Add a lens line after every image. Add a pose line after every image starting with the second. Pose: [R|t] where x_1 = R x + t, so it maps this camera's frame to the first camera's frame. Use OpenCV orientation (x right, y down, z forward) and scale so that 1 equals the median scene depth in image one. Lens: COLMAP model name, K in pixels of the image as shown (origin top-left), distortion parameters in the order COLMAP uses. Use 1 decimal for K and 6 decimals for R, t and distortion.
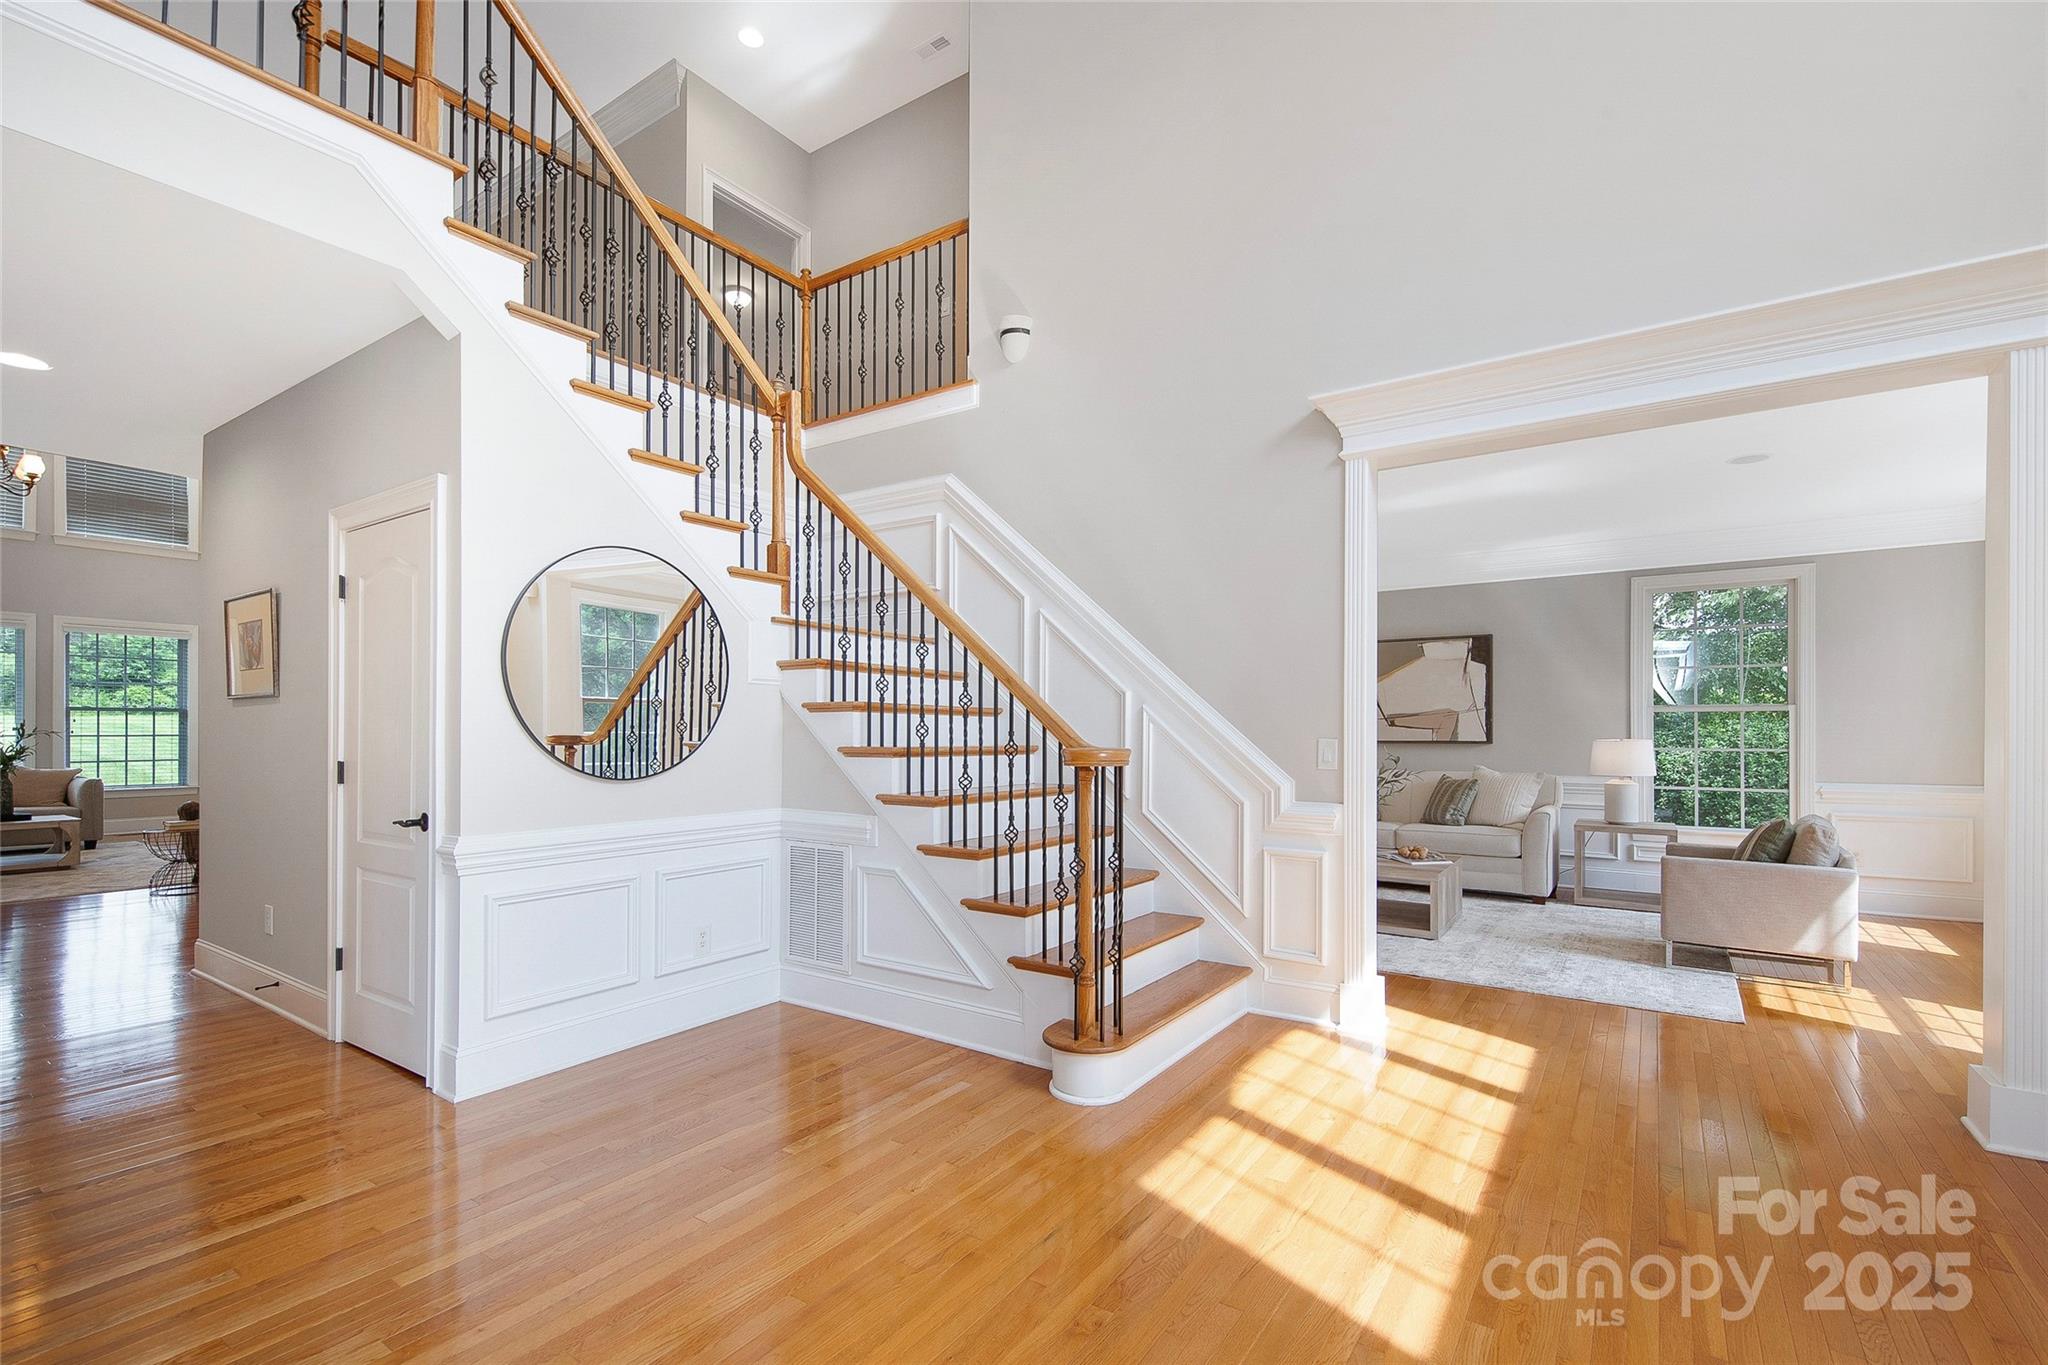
lens RADIAL K [[888.4, 0, 1038.7], [0, 888.4, 730.0], [0, 0, 1]] dist [-0.003959, -0.000851]
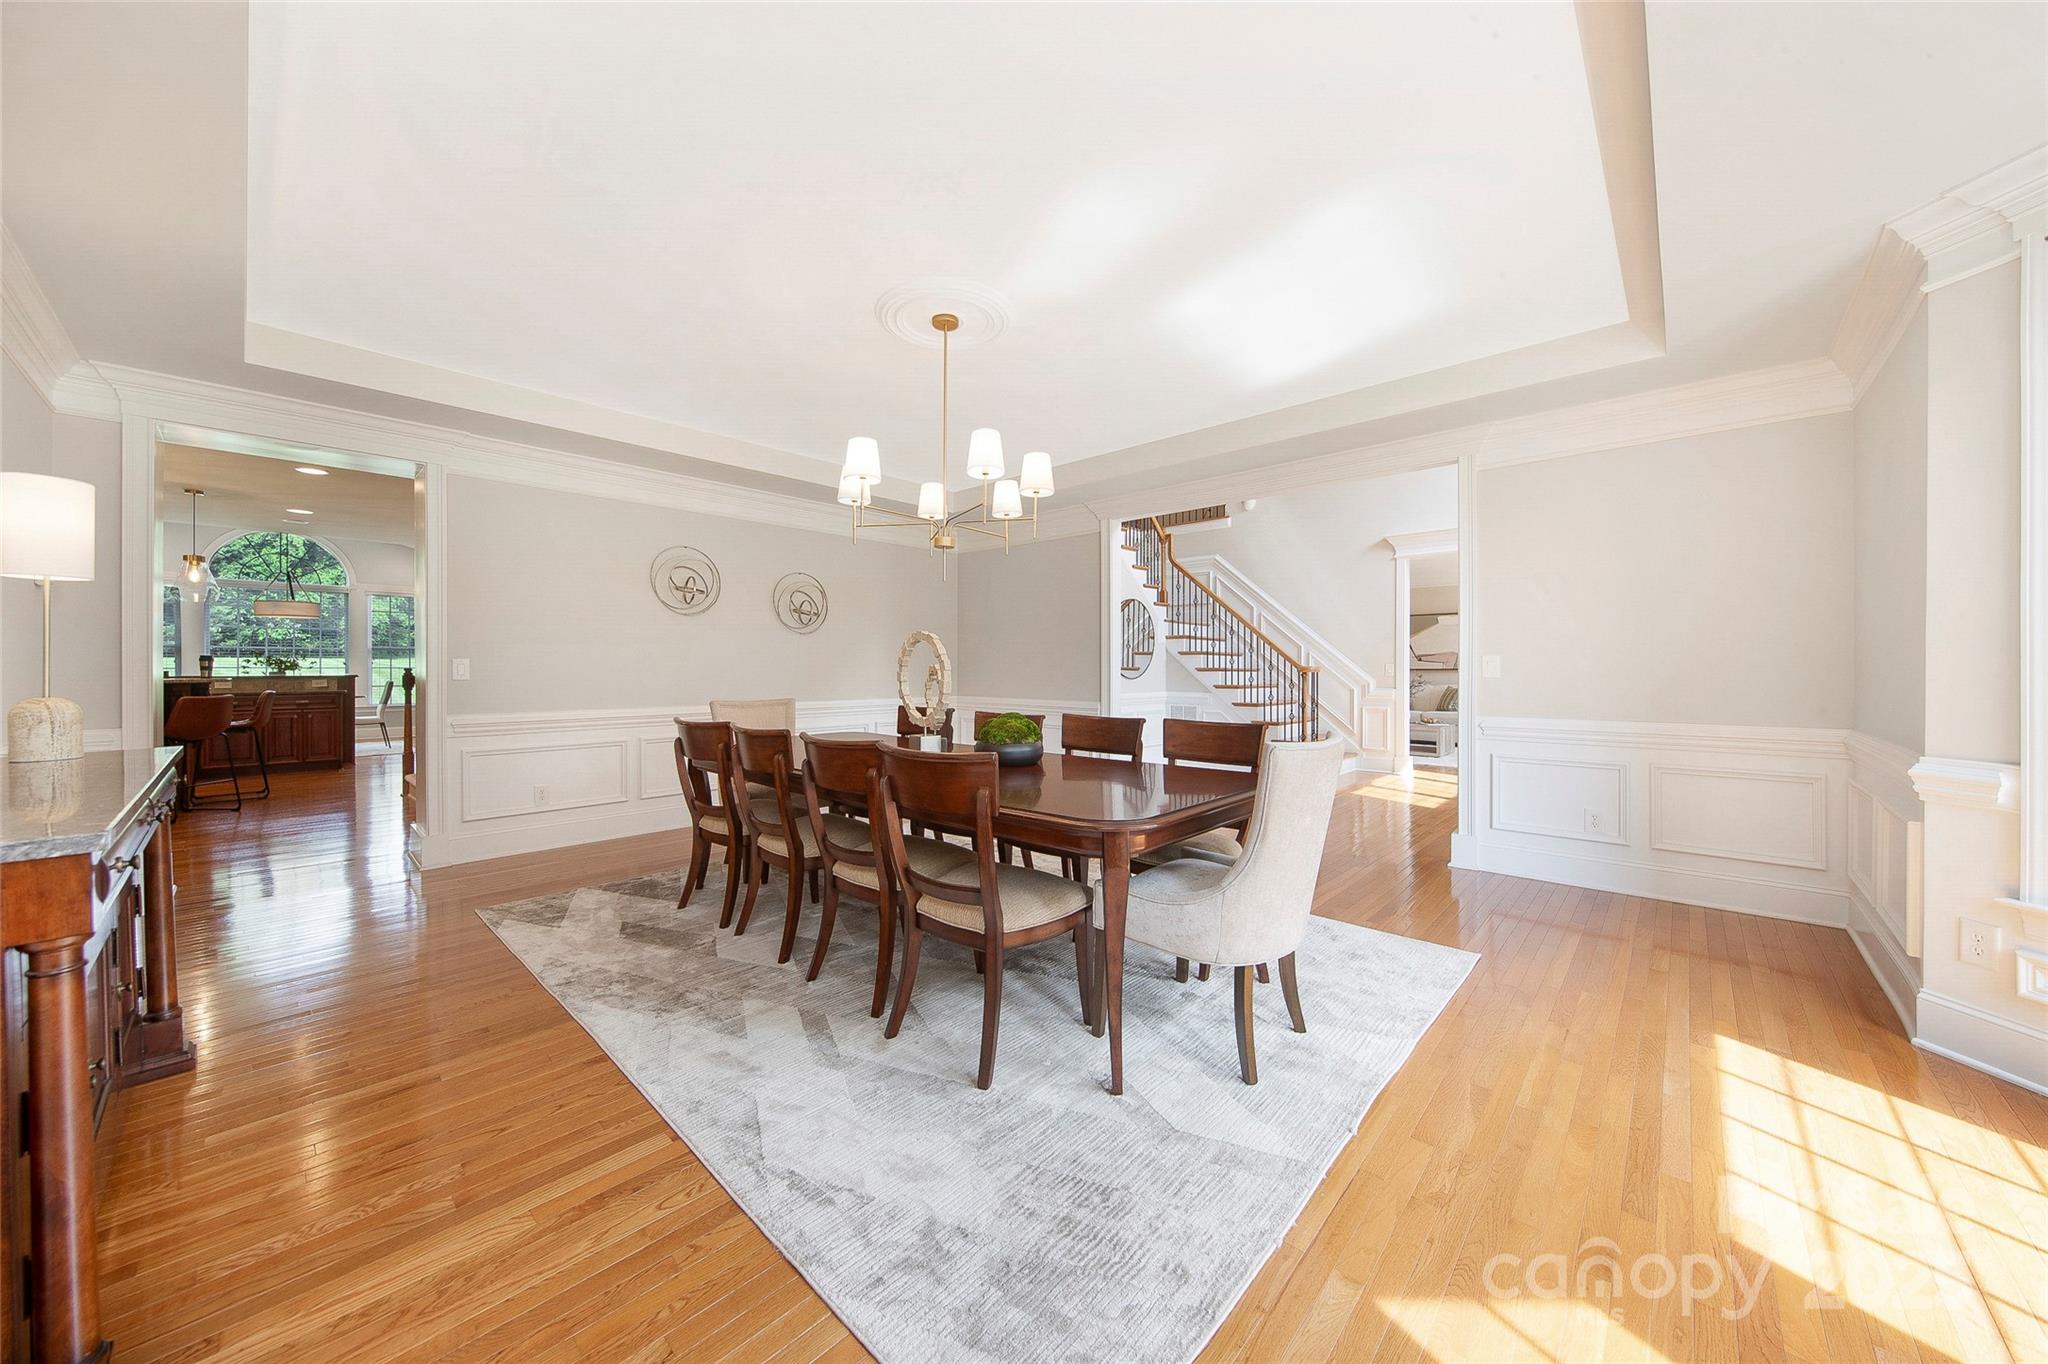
lens RADIAL K [[711.9, 0, 1021.0], [0, 711.9, 667.5], [0, 0, 1]] dist [-0.007493, -0.000162]
pose [[0.990787, -0.001224, -0.135421, -0.272984], [0.001328, 0.999999, 0.000682, 0.008885], [0.135420, -0.000855, 0.990788, -0.714682]]
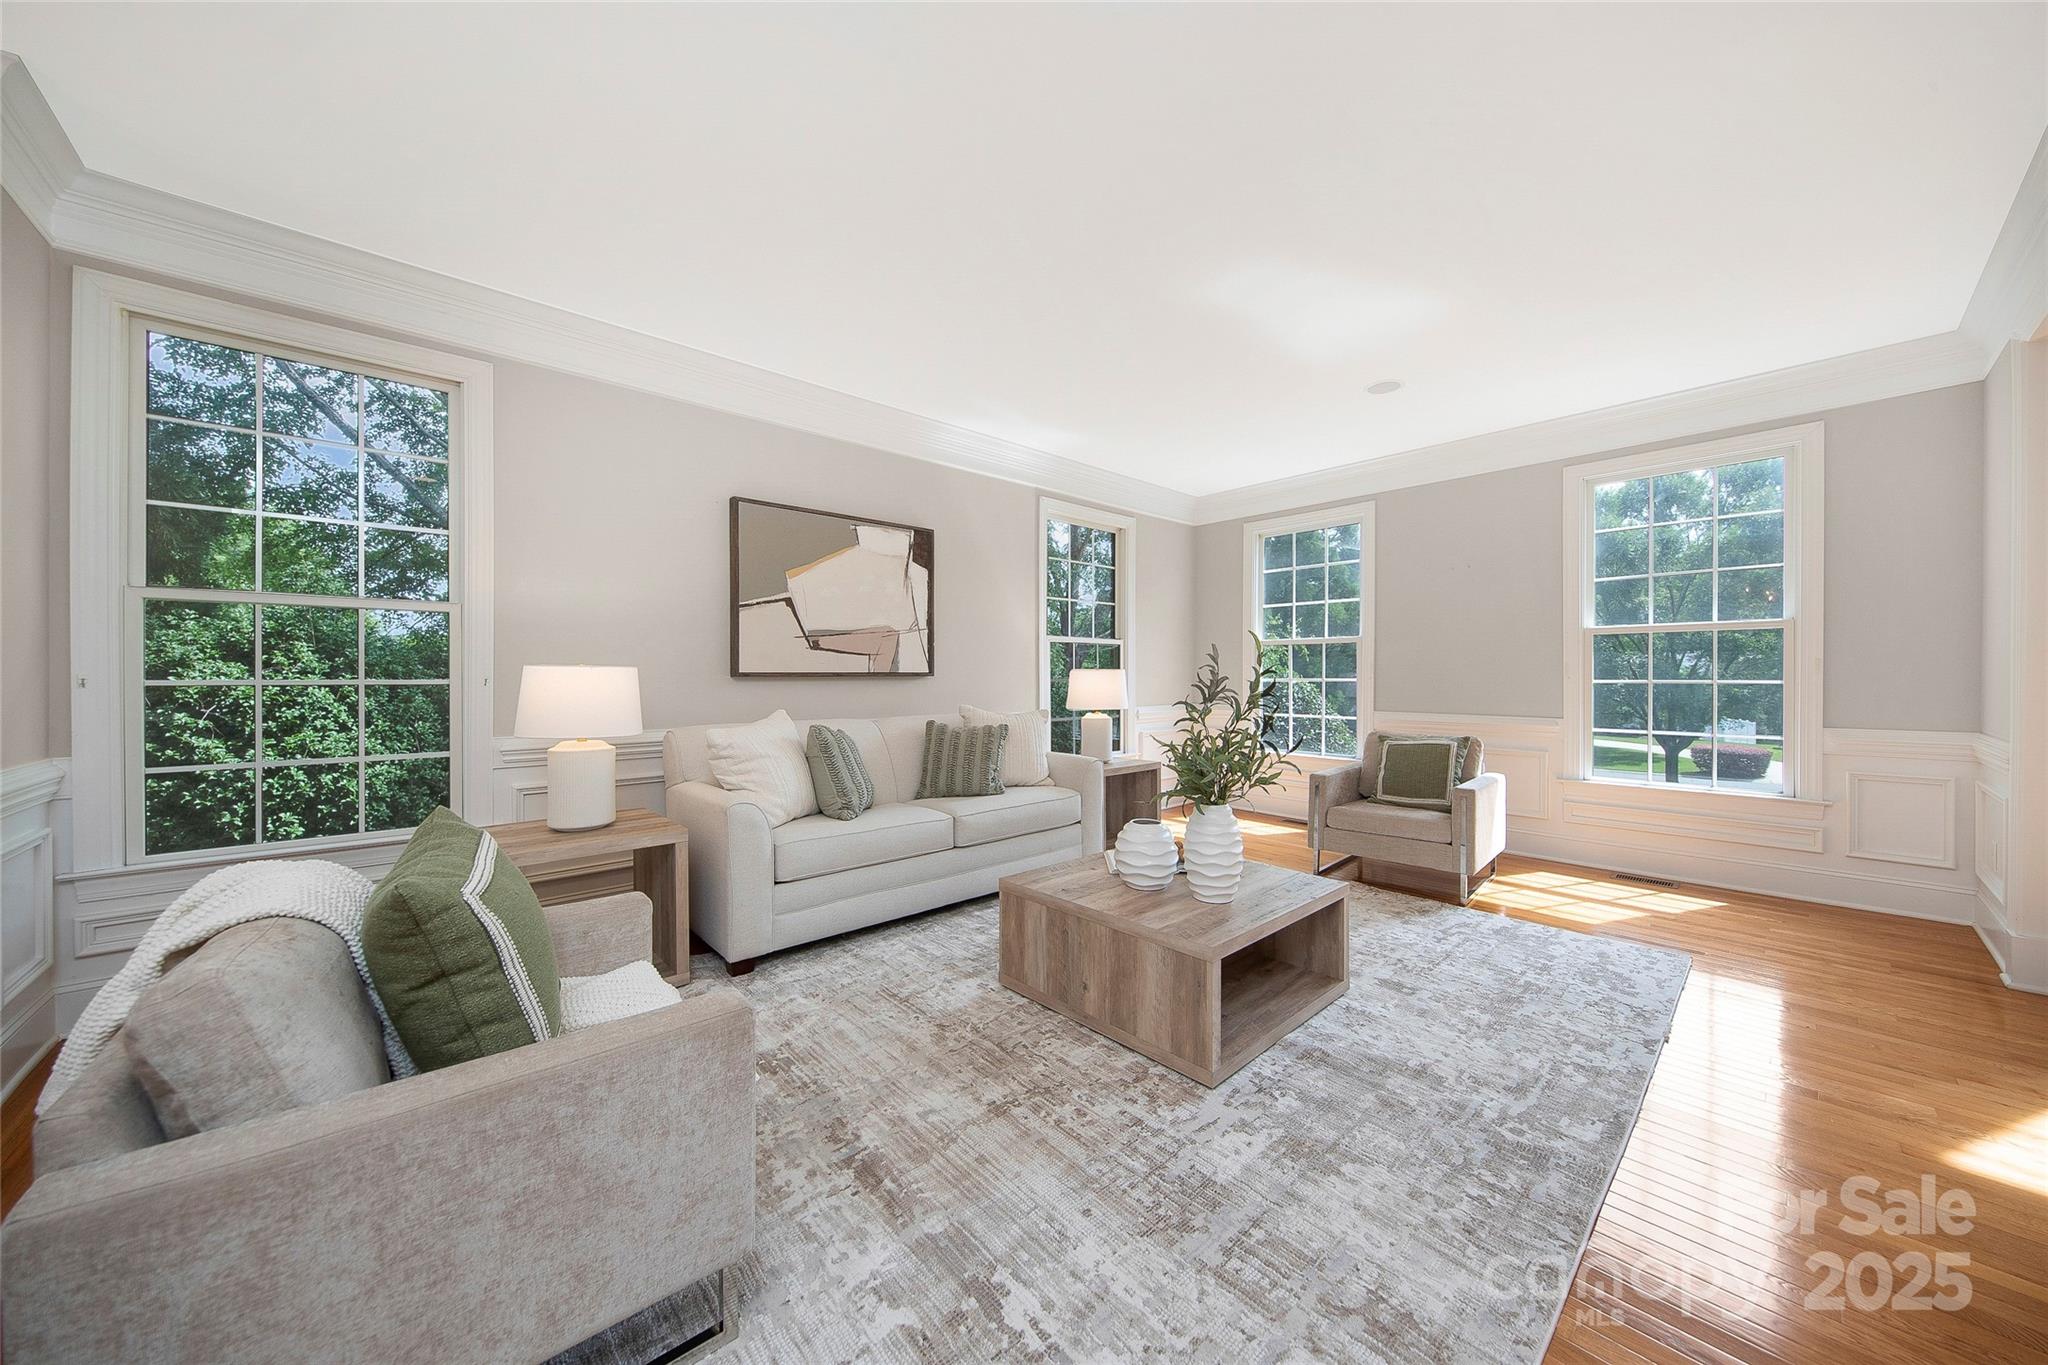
lens RADIAL K [[711.9, 0, 1022.5], [0, 711.9, 677.5], [0, 0, 1]] dist [-0.007493, -0.000162]
pose [[0.223650, 0.002017, 0.974667, -0.069064], [0.001777, 0.999995, -0.002477, 0.021280], [-0.974668, 0.002286, 0.223645, 0.930738]]
